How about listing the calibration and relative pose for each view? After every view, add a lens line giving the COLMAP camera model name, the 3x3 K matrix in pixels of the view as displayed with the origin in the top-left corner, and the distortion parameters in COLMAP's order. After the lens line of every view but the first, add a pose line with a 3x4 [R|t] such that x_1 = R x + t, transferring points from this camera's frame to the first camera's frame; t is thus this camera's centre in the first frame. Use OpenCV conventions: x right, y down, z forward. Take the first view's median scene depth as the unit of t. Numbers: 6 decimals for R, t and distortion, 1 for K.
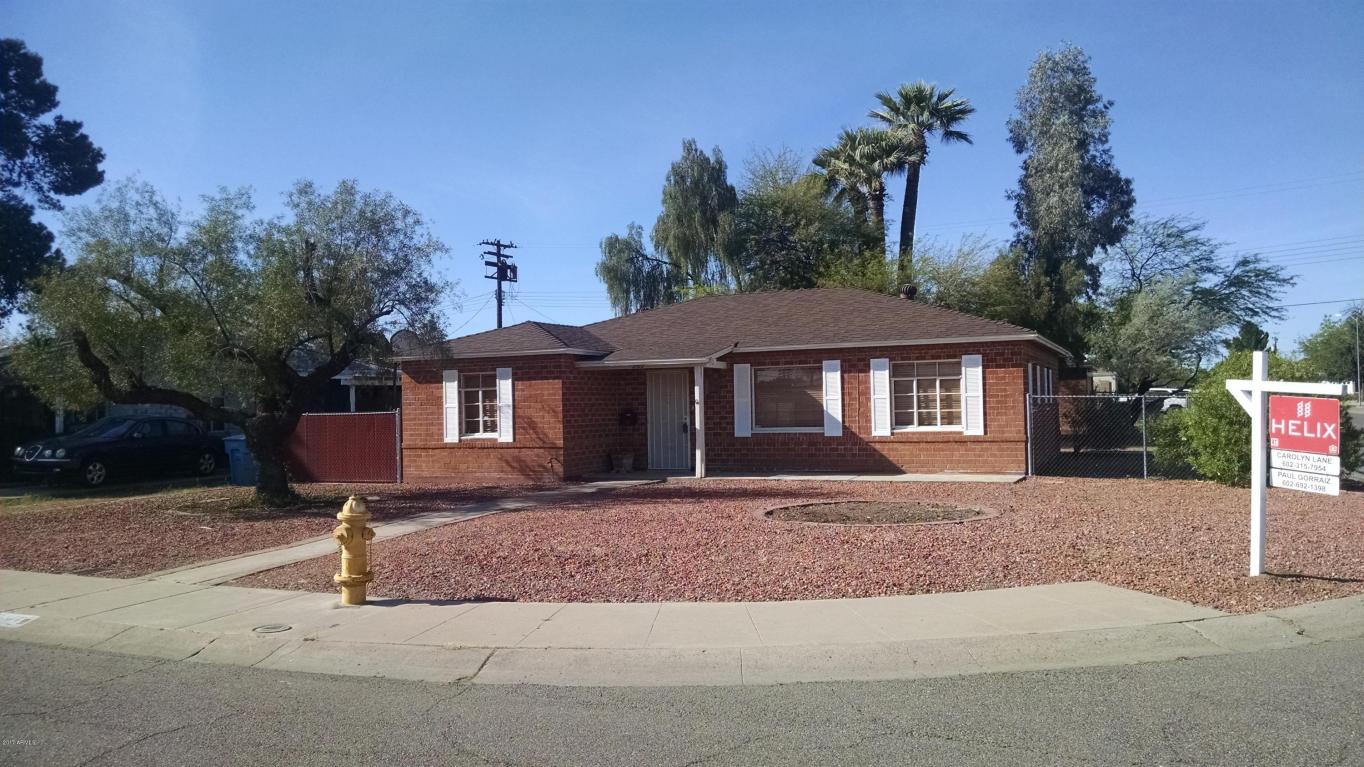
lens RADIAL K [[1043.6, 0, 681.8], [0, 1043.6, 378.2], [0, 0, 1]] dist [-0.008437, -0.012834]
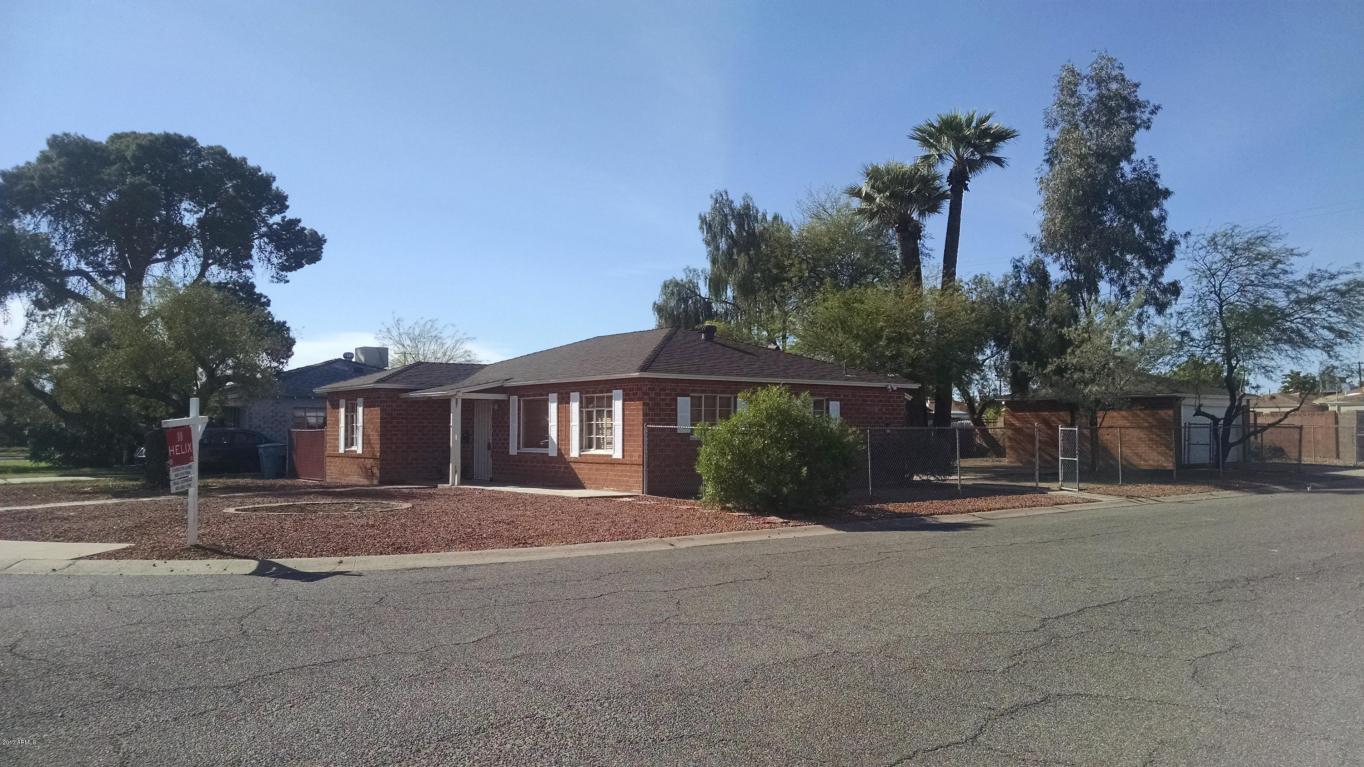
lens RADIAL K [[1043.6, 0, 686.0], [0, 1043.6, 389.5], [0, 0, 1]] dist [-0.008437, -0.012834]
pose [[0.884957, 0.001790, -0.465670, 0.814733], [-0.006097, 0.999951, -0.007743, -0.012700], [0.465634, 0.009692, 0.884924, 0.001107]]
